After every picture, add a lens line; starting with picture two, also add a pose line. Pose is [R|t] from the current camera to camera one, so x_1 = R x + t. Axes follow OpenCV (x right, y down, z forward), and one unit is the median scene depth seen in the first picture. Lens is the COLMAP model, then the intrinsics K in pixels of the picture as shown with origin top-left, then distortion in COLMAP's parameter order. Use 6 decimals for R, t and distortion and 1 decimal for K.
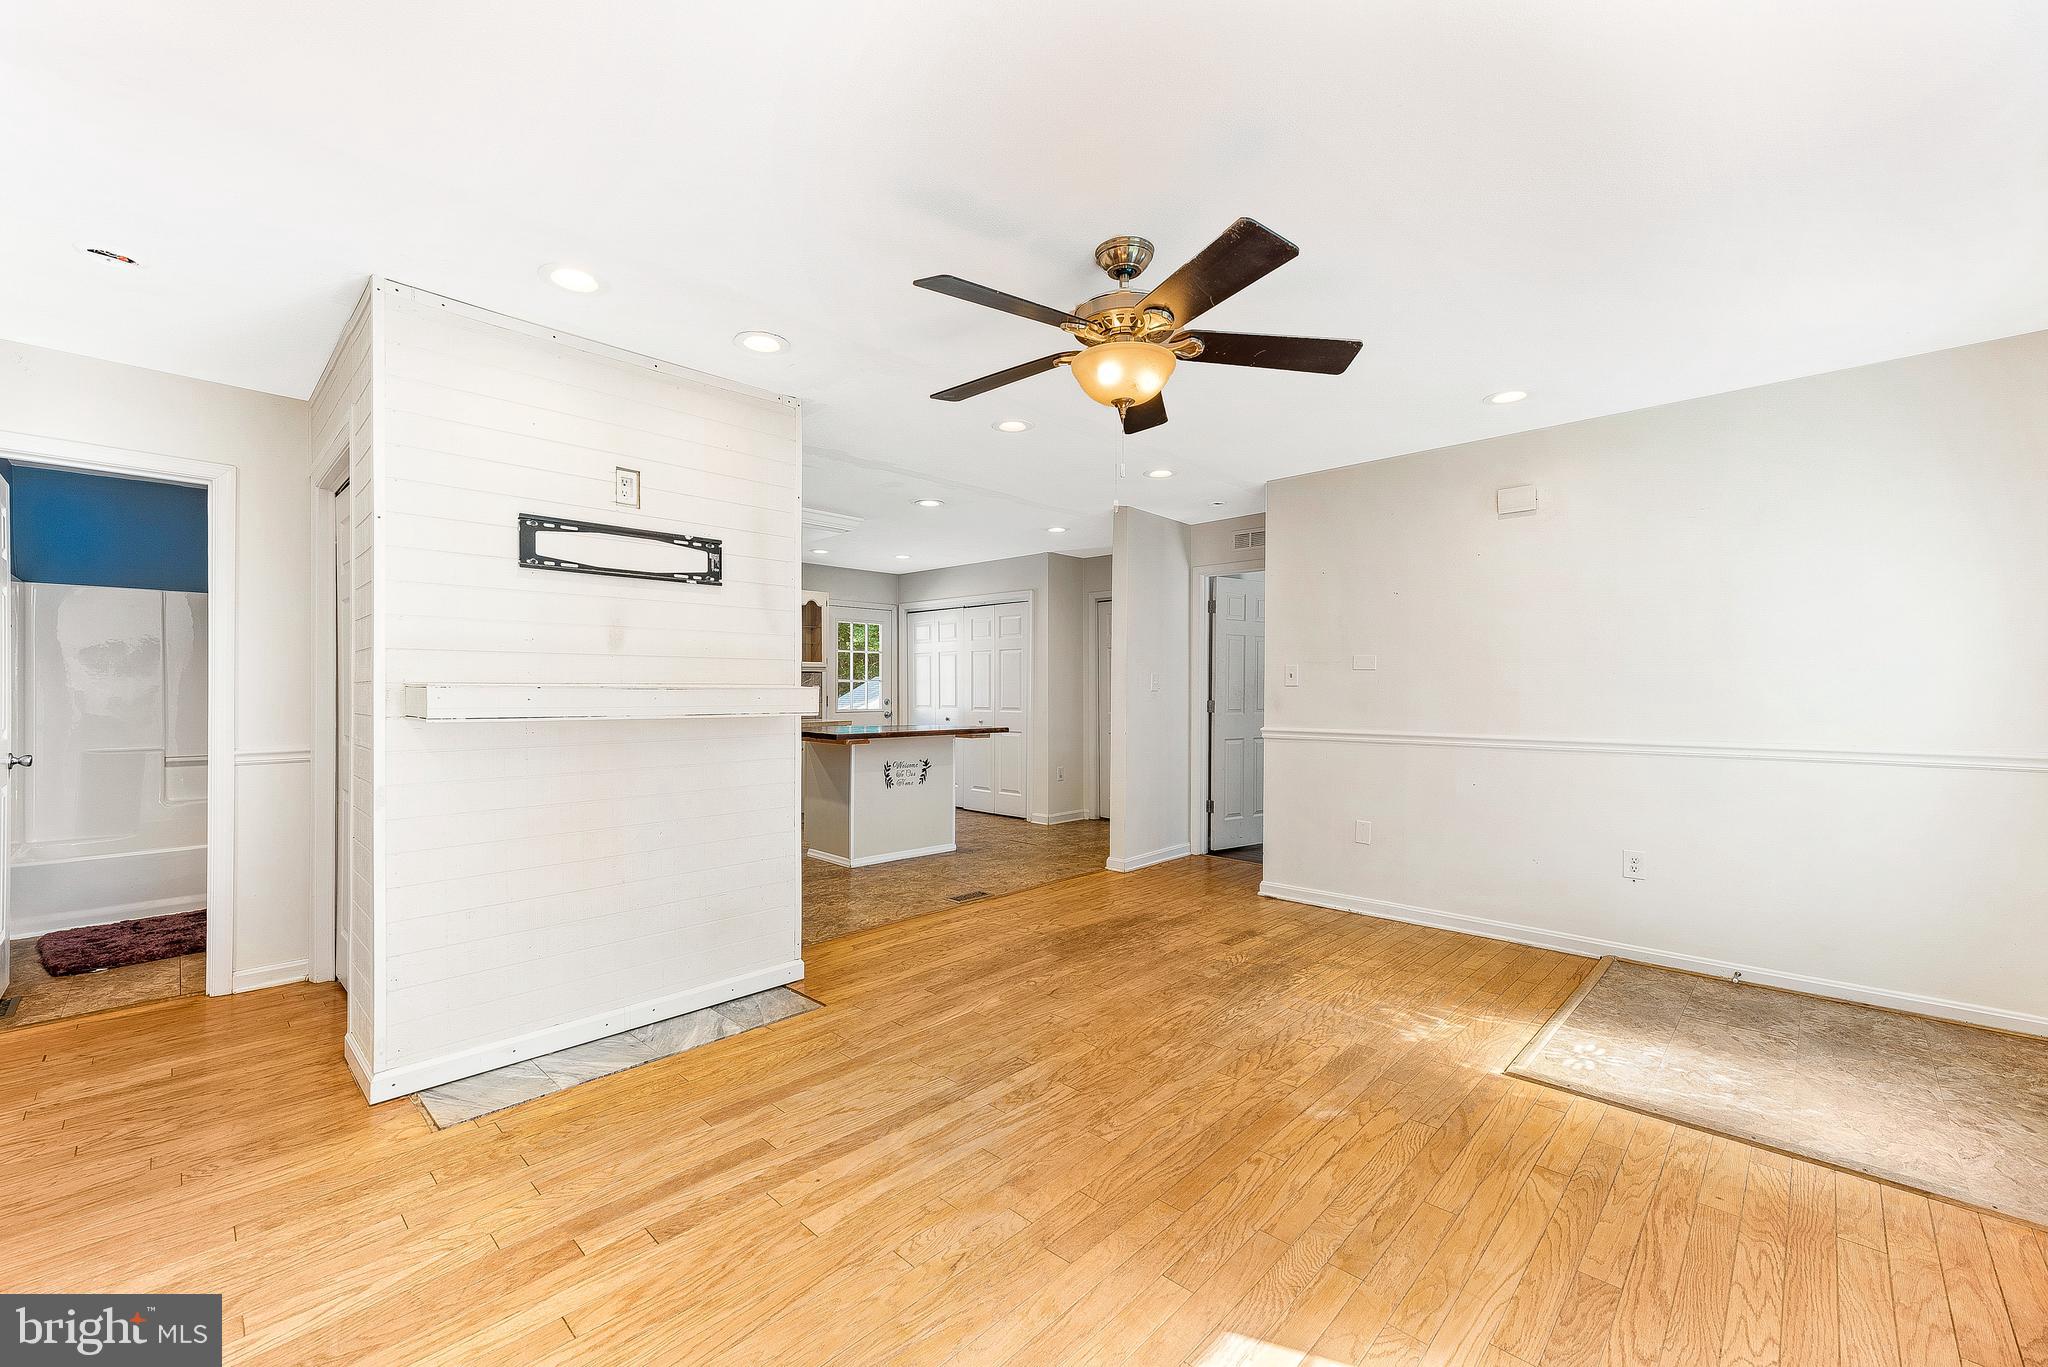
lens RADIAL K [[826.3, 0, 999.8], [0, 826.3, 678.6], [0, 0, 1]] dist [0.011182, -0.000572]
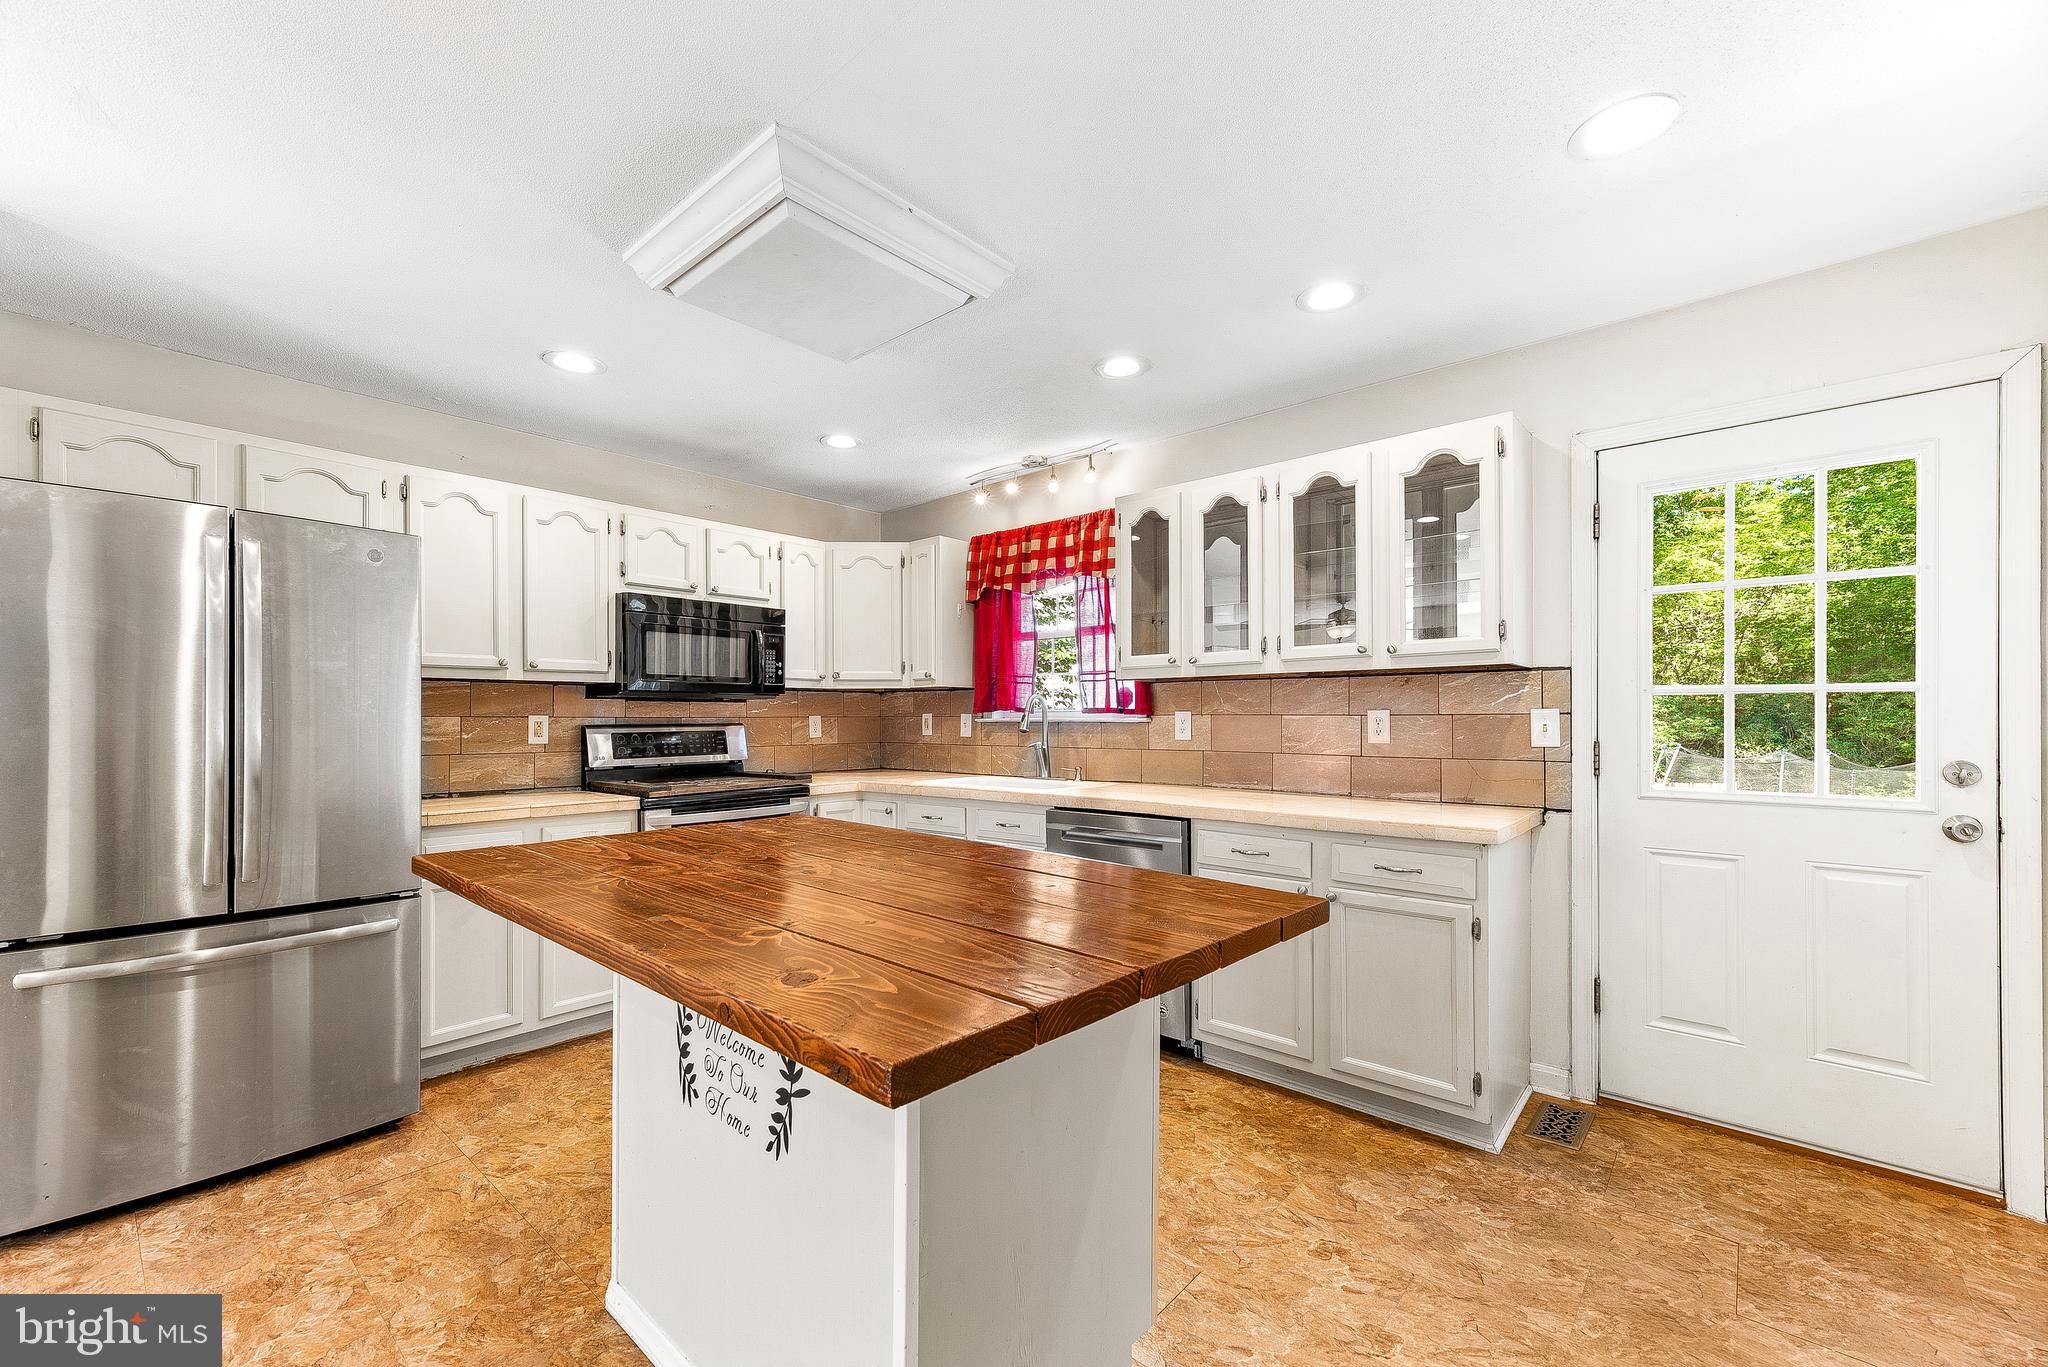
lens RADIAL K [[826.3, 0, 1010.0], [0, 826.3, 718.7], [0, 0, 1]] dist [0.011182, -0.000572]
pose [[0.059118, -0.001135, -0.998250, 0.223571], [0.011172, 0.999937, -0.000475, 0.023964], [0.998188, -0.011124, 0.059127, 1.859090]]
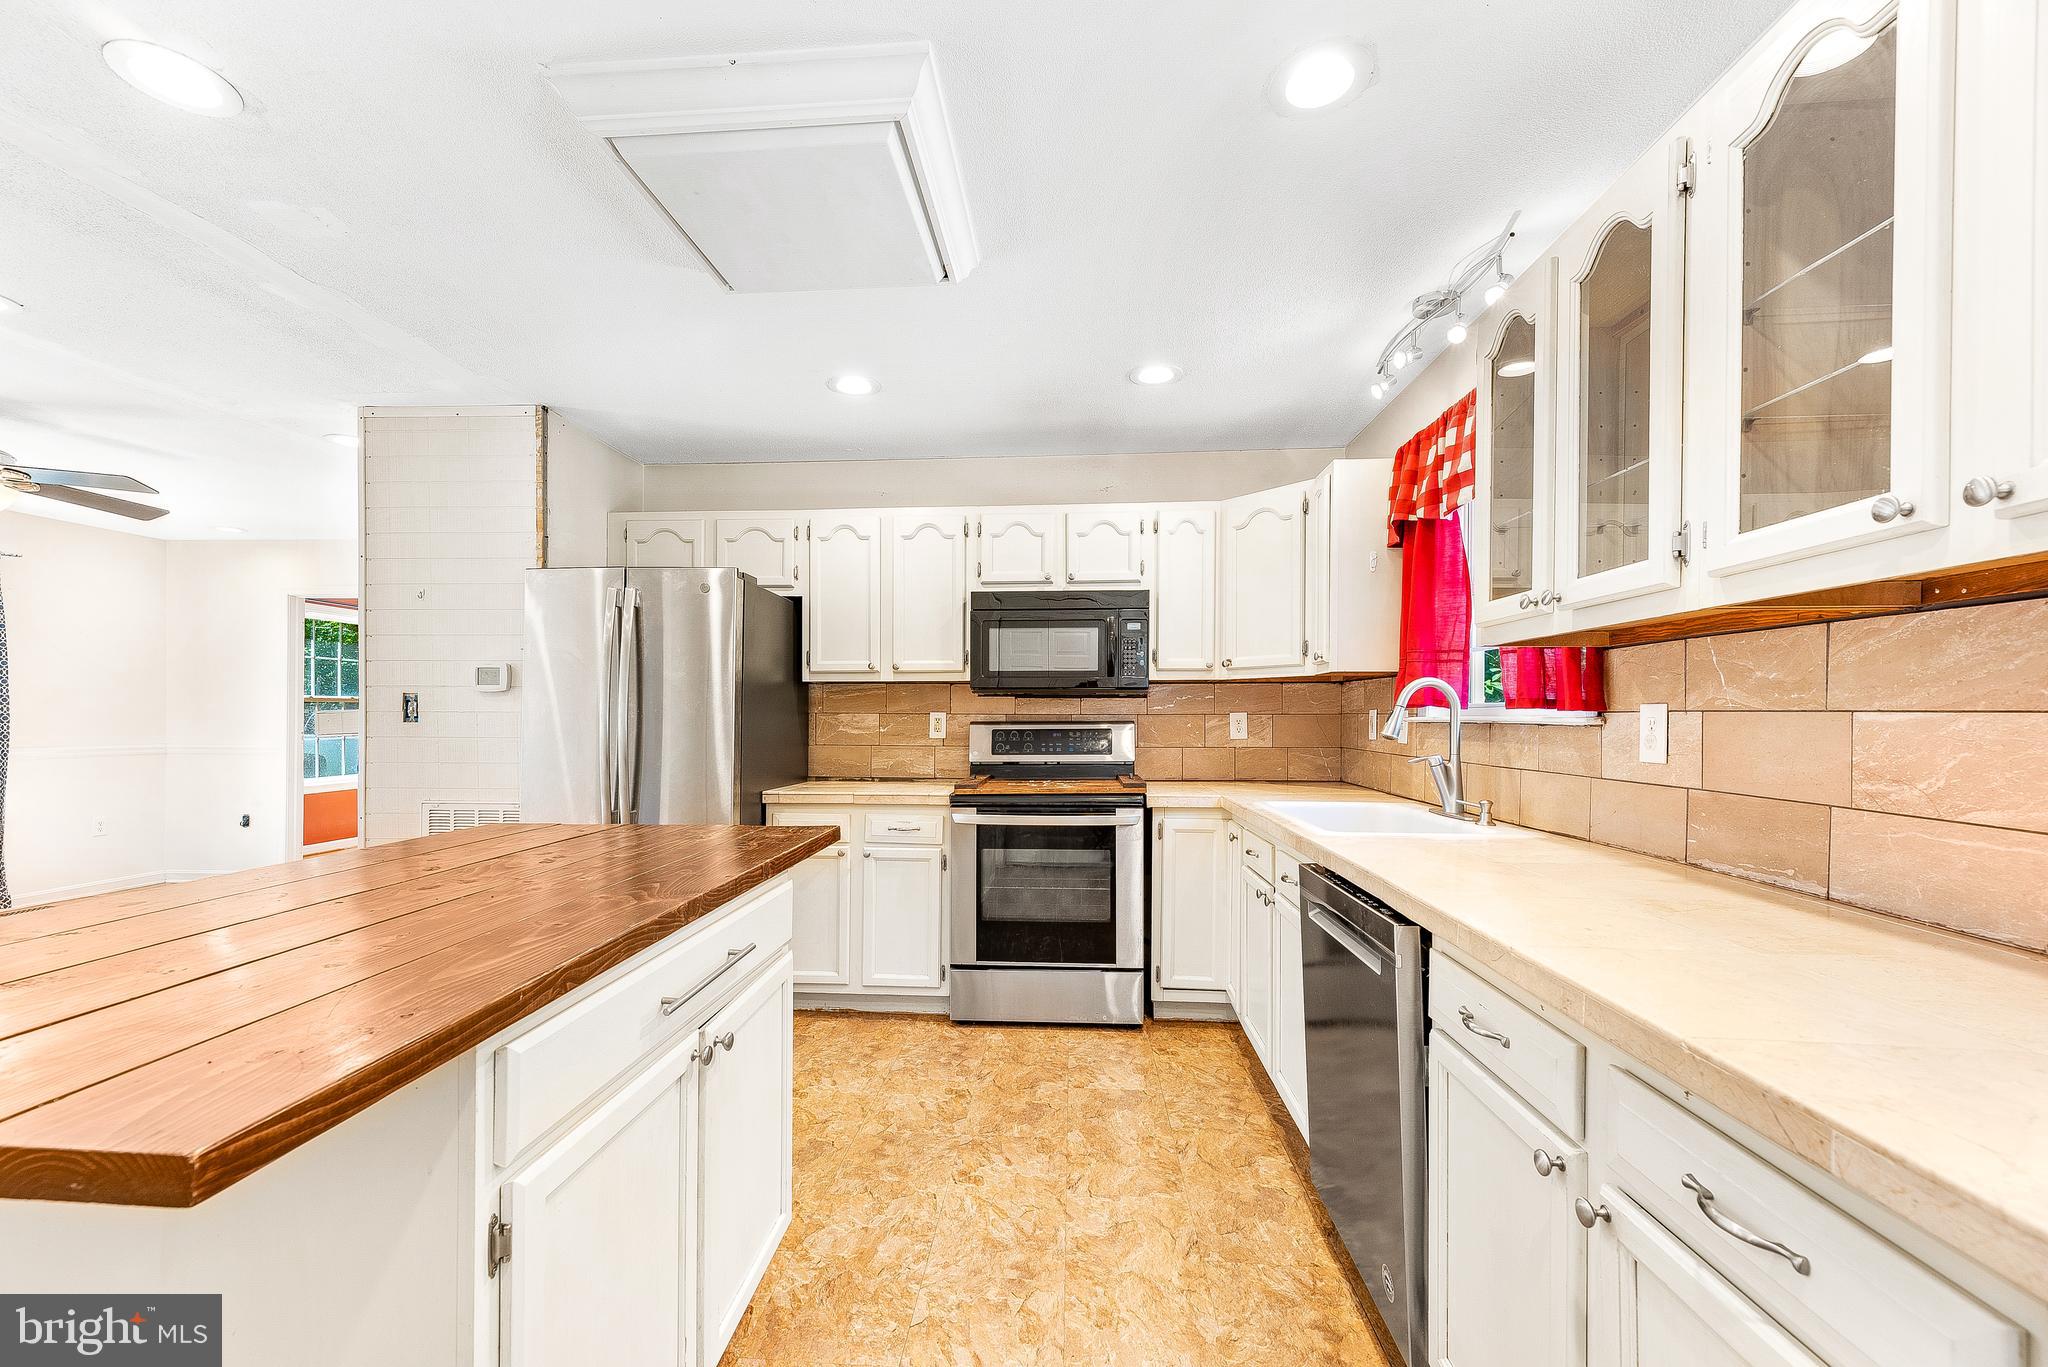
lens RADIAL K [[826.3, 0, 1015.8], [0, 826.3, 714.9], [0, 0, 1]] dist [0.011182, -0.000572]
pose [[-0.752450, -0.002970, -0.658643, -0.181188], [0.003301, 0.999960, -0.008280, 0.026268], [0.658641, -0.008404, -0.752410, 2.269505]]
